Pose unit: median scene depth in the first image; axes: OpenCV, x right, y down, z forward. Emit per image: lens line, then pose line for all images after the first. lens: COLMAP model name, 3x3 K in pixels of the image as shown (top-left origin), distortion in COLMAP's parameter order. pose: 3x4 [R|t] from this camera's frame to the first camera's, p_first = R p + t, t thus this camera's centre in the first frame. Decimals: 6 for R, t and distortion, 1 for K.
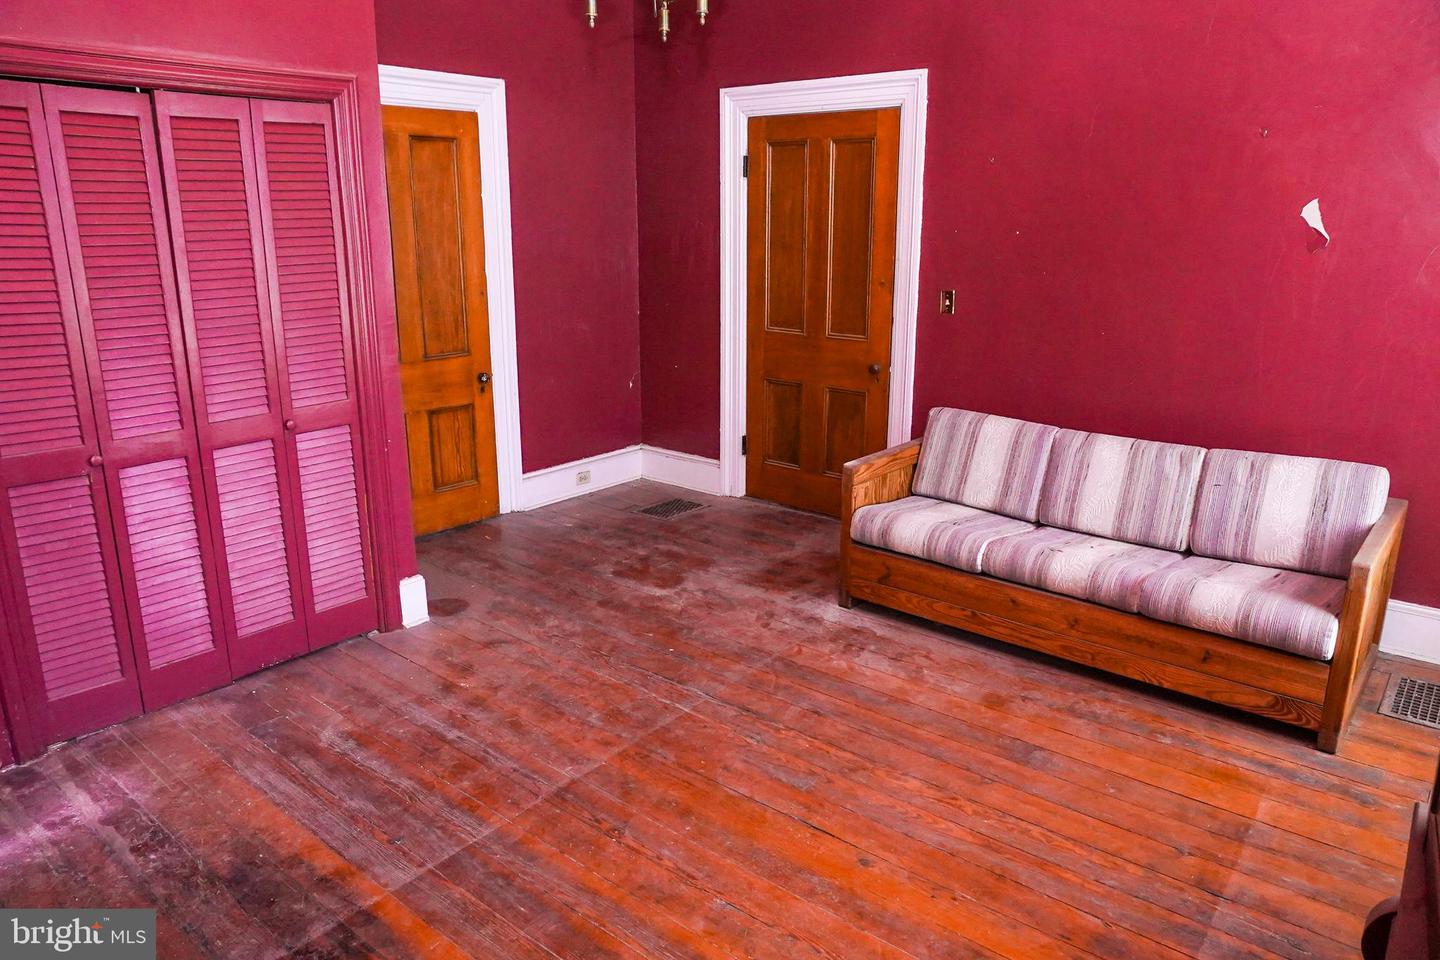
lens RADIAL K [[981.2, 0, 731.7], [0, 981.2, 477.4], [0, 0, 1]] dist [-0.053174, 0.037212]
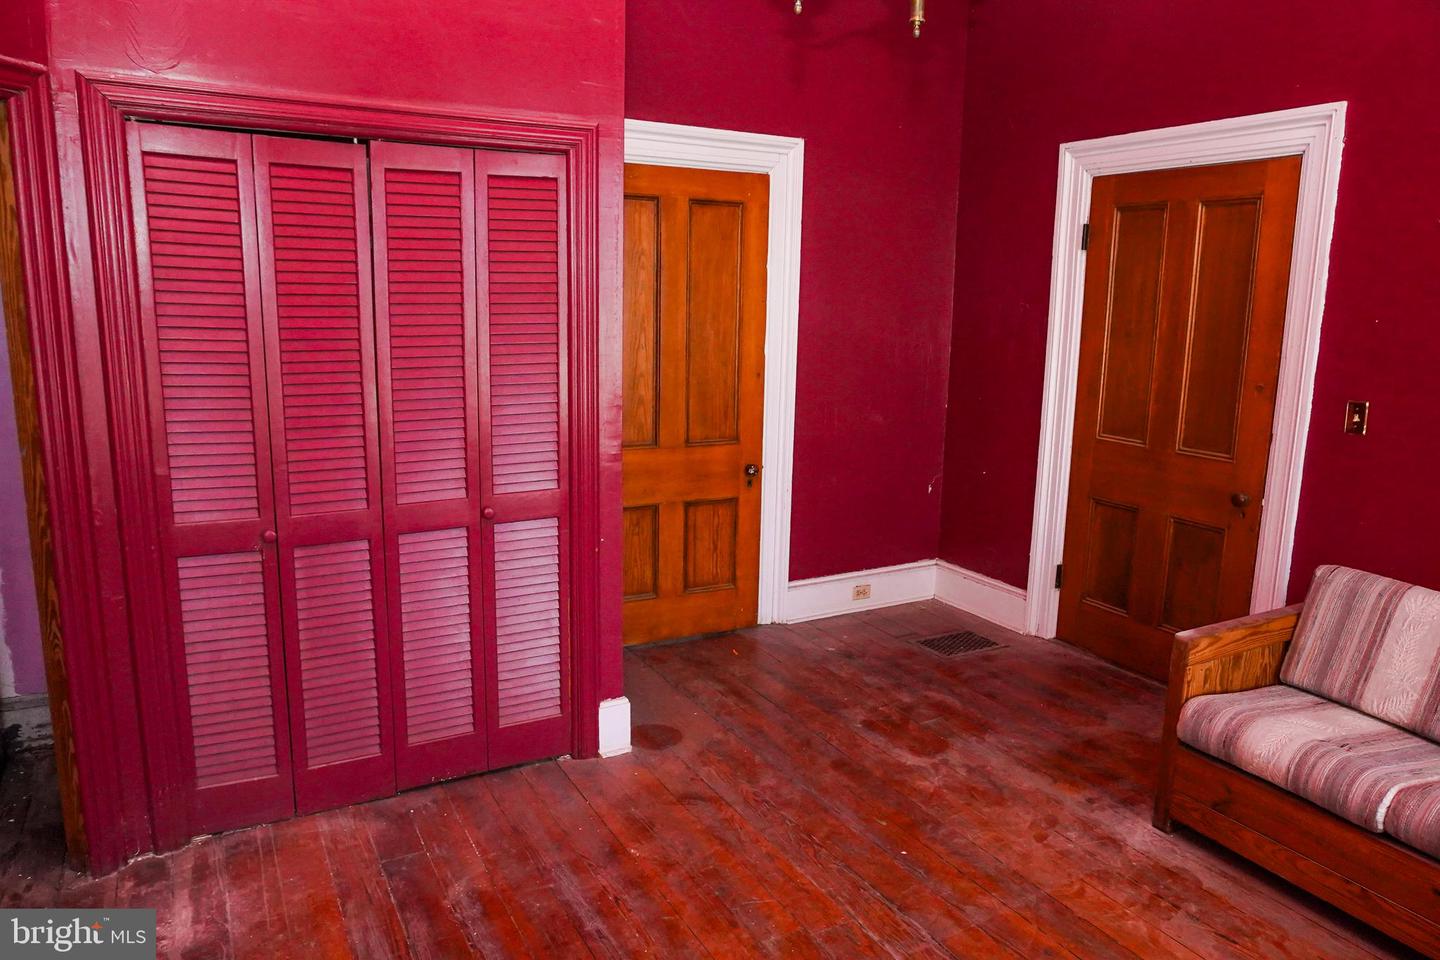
lens RADIAL K [[981.2, 0, 731.7], [0, 981.2, 477.4], [0, 0, 1]] dist [-0.053174, 0.037212]
pose [[0.932896, 0.081576, -0.350785, 0.048868], [-0.110562, 0.991846, -0.063379, -0.044060], [0.342755, 0.097909, 0.934309, 0.199140]]
